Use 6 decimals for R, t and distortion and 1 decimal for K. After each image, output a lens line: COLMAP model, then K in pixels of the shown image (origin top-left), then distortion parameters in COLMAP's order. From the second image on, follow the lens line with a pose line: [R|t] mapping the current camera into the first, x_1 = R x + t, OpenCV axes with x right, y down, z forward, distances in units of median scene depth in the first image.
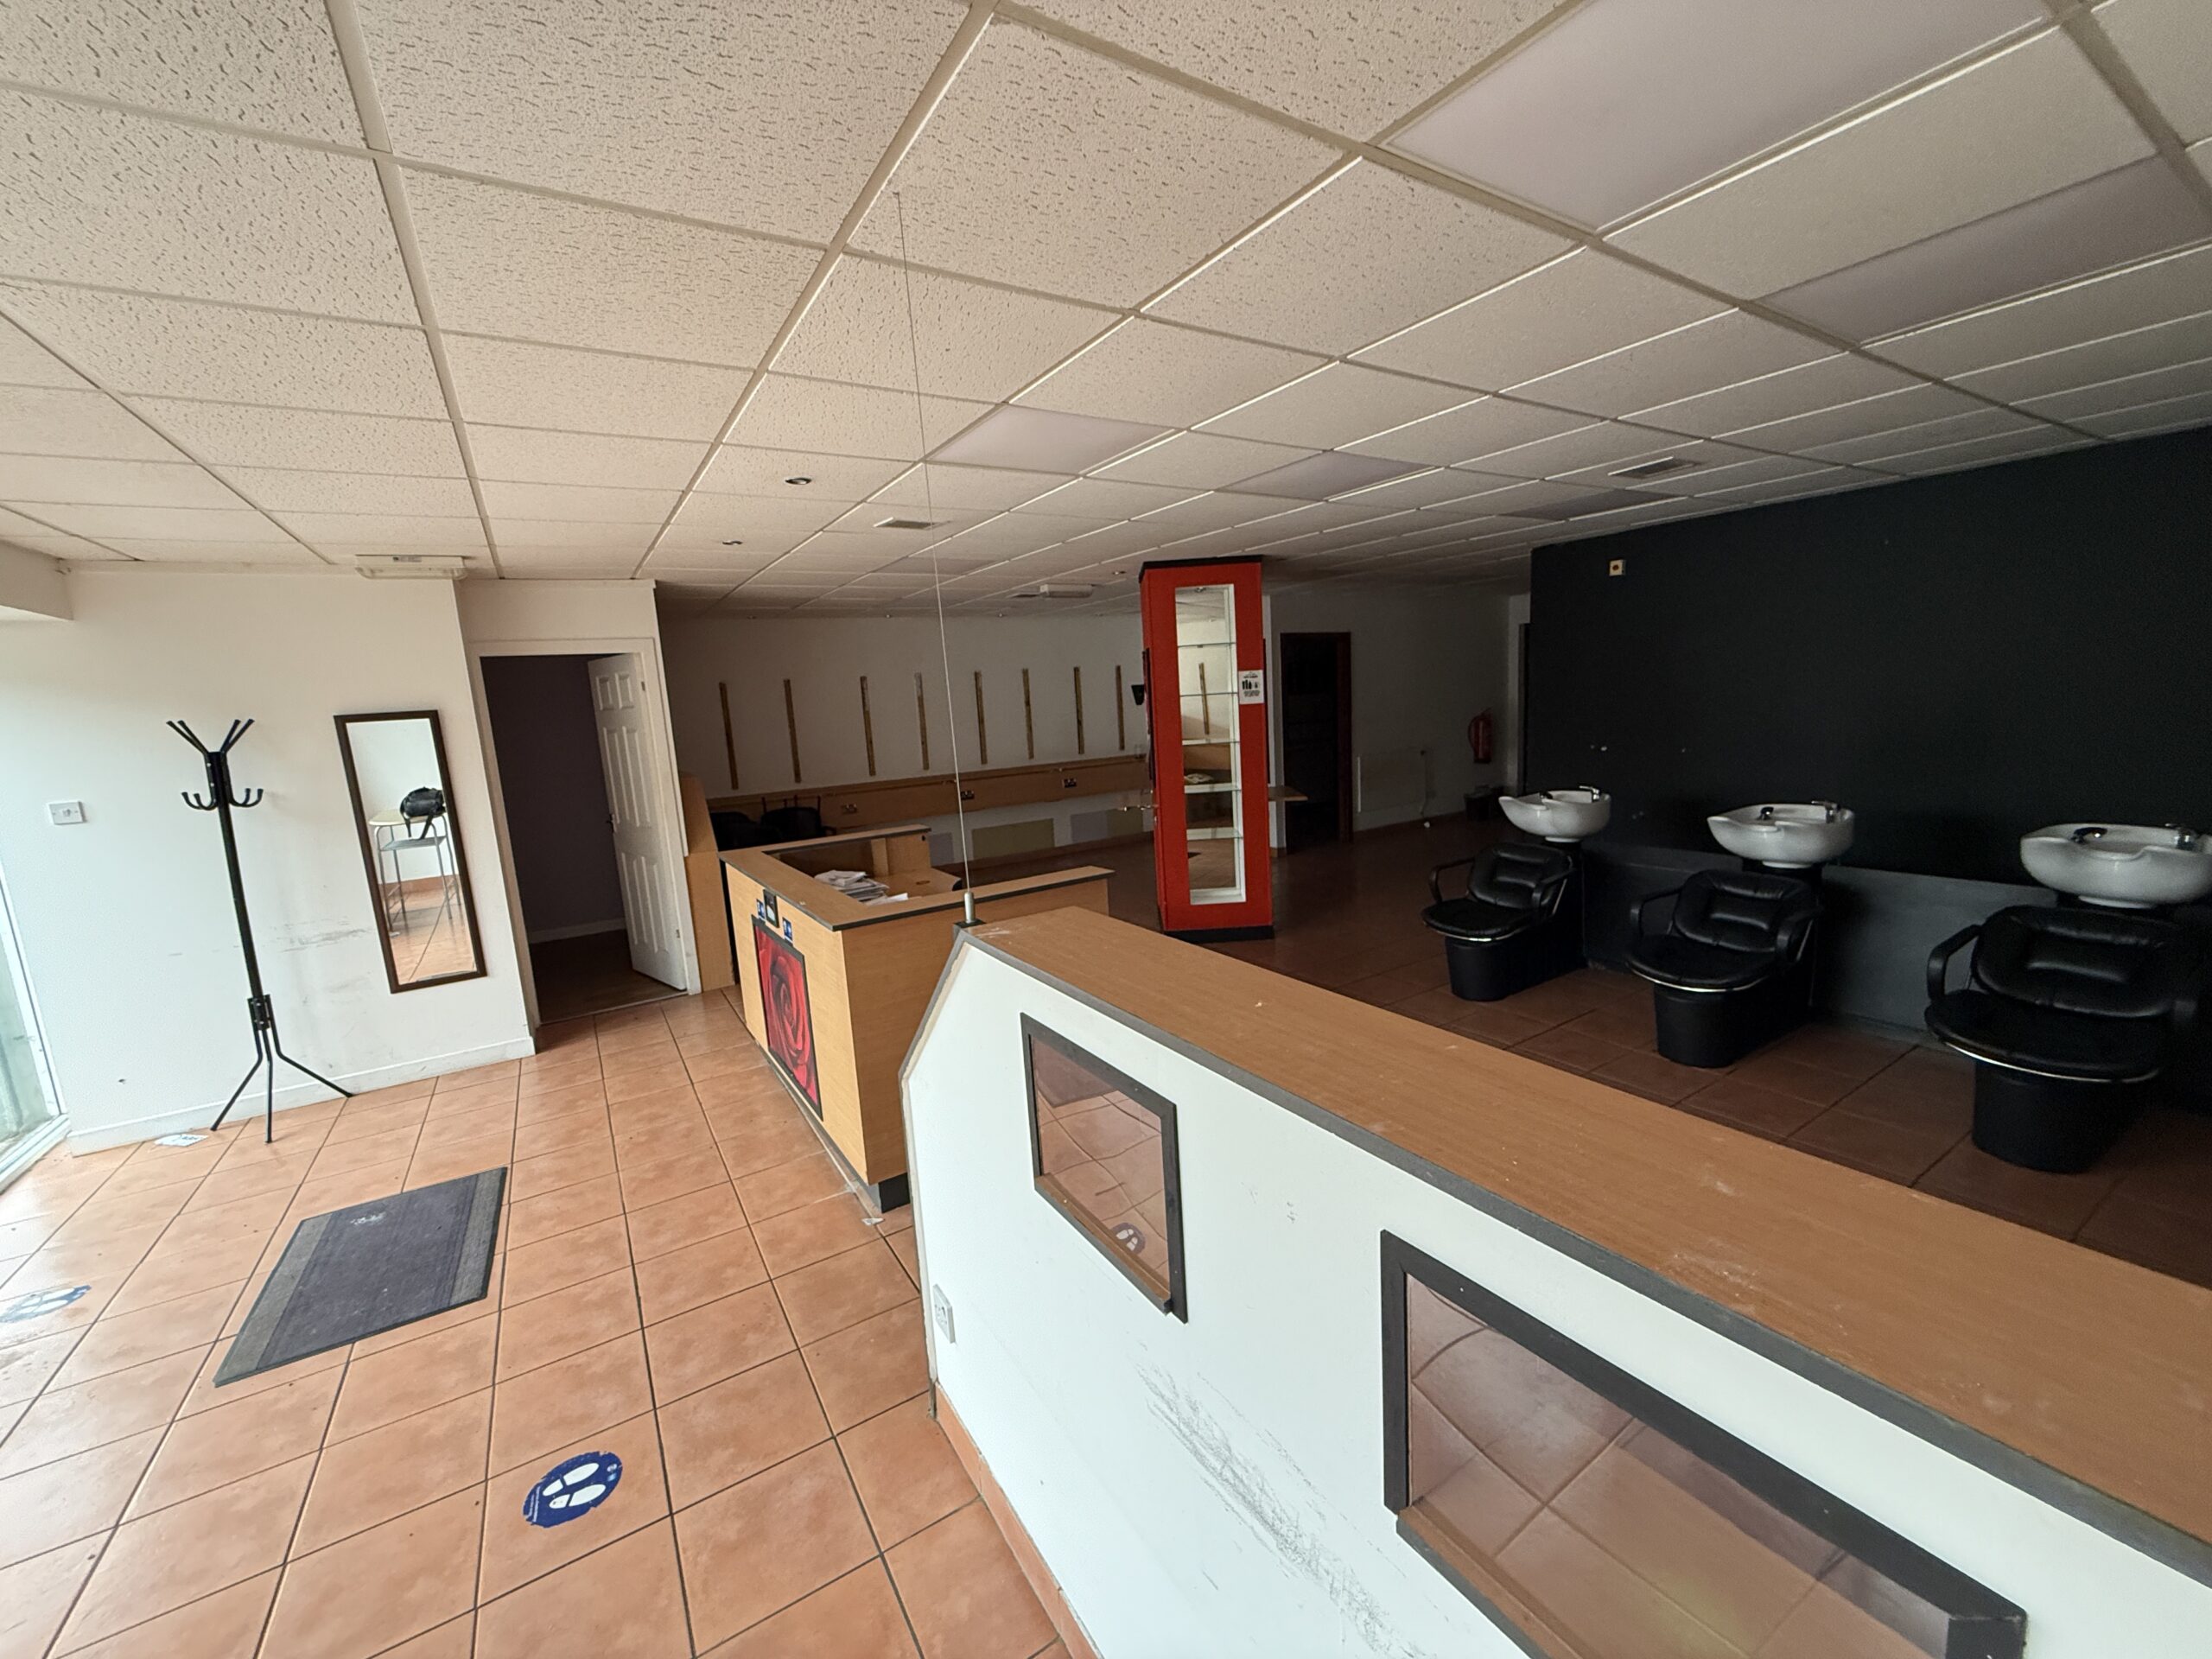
lens RADIAL K [[883.9, 0, 1107.0], [0, 883.9, 828.6], [0, 0, 1]] dist [0.006294, -0.000690]
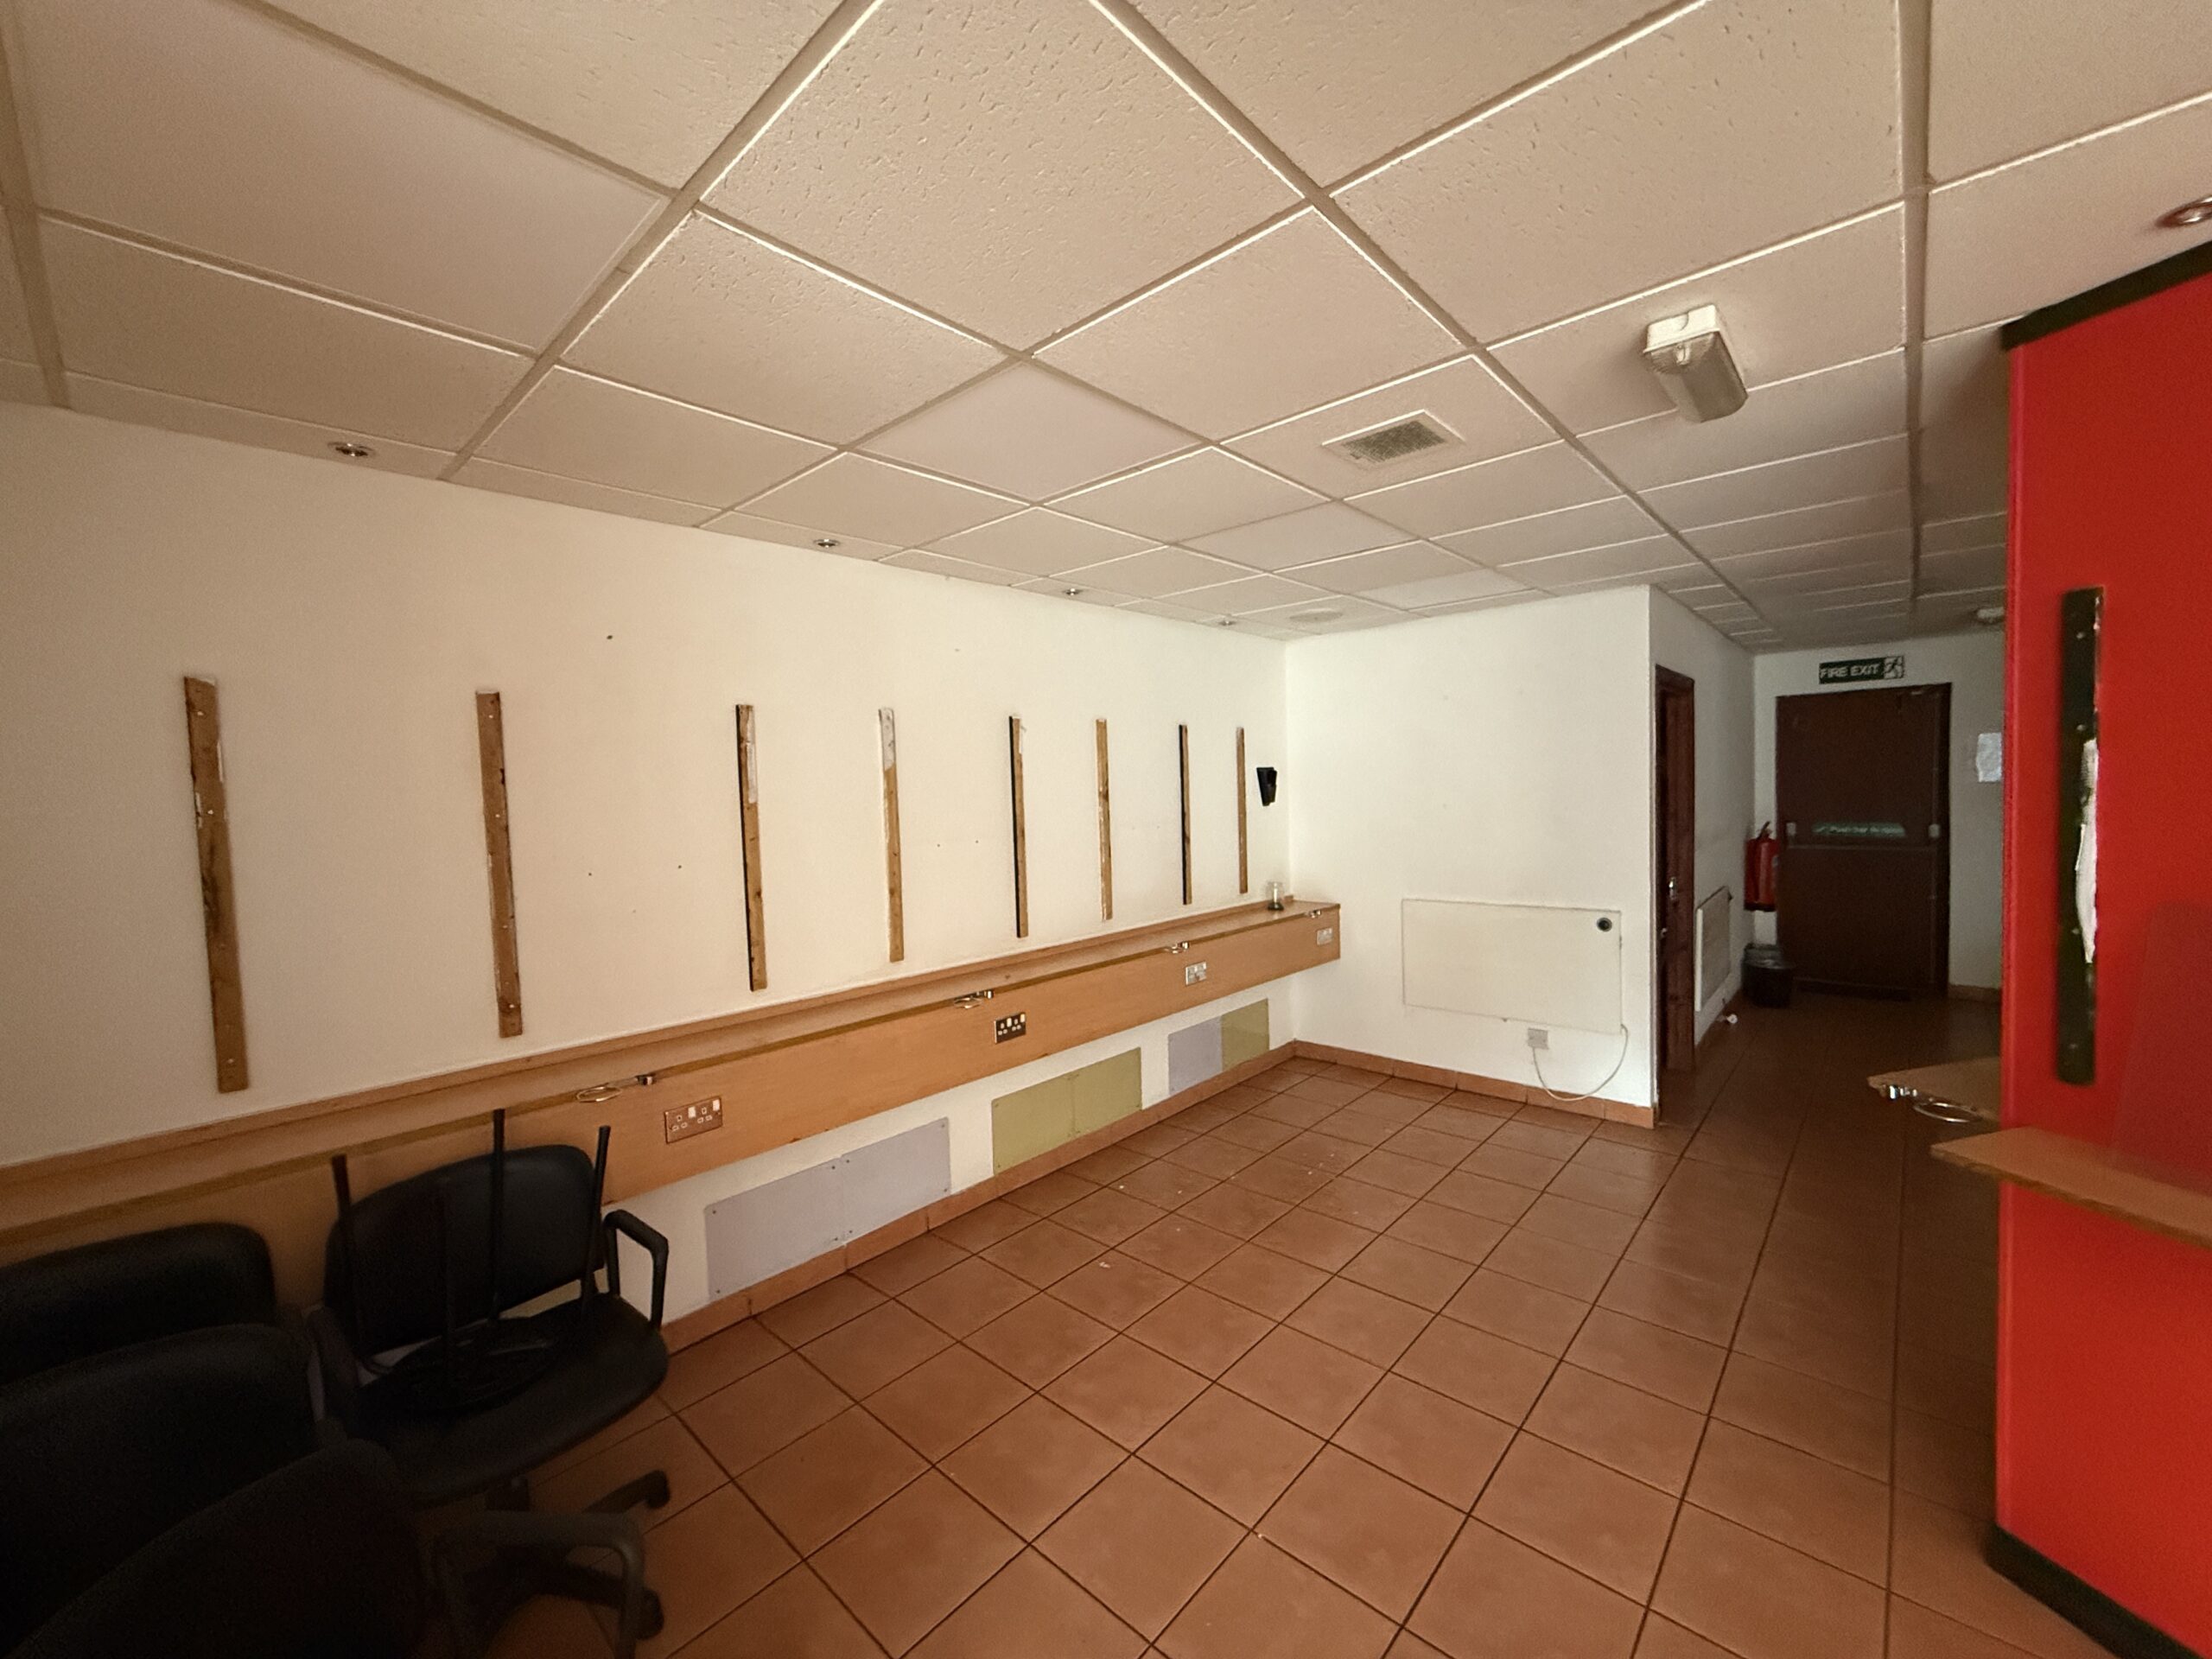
lens RADIAL K [[883.9, 0, 1105.3], [0, 883.9, 832.0], [0, 0, 1]] dist [0.006294, -0.000690]
pose [[0.967882, 0.010033, 0.251204, -0.209480], [0.021144, 0.992415, -0.121104, -0.071996], [-0.250513, 0.122526, 0.960328, 0.593223]]
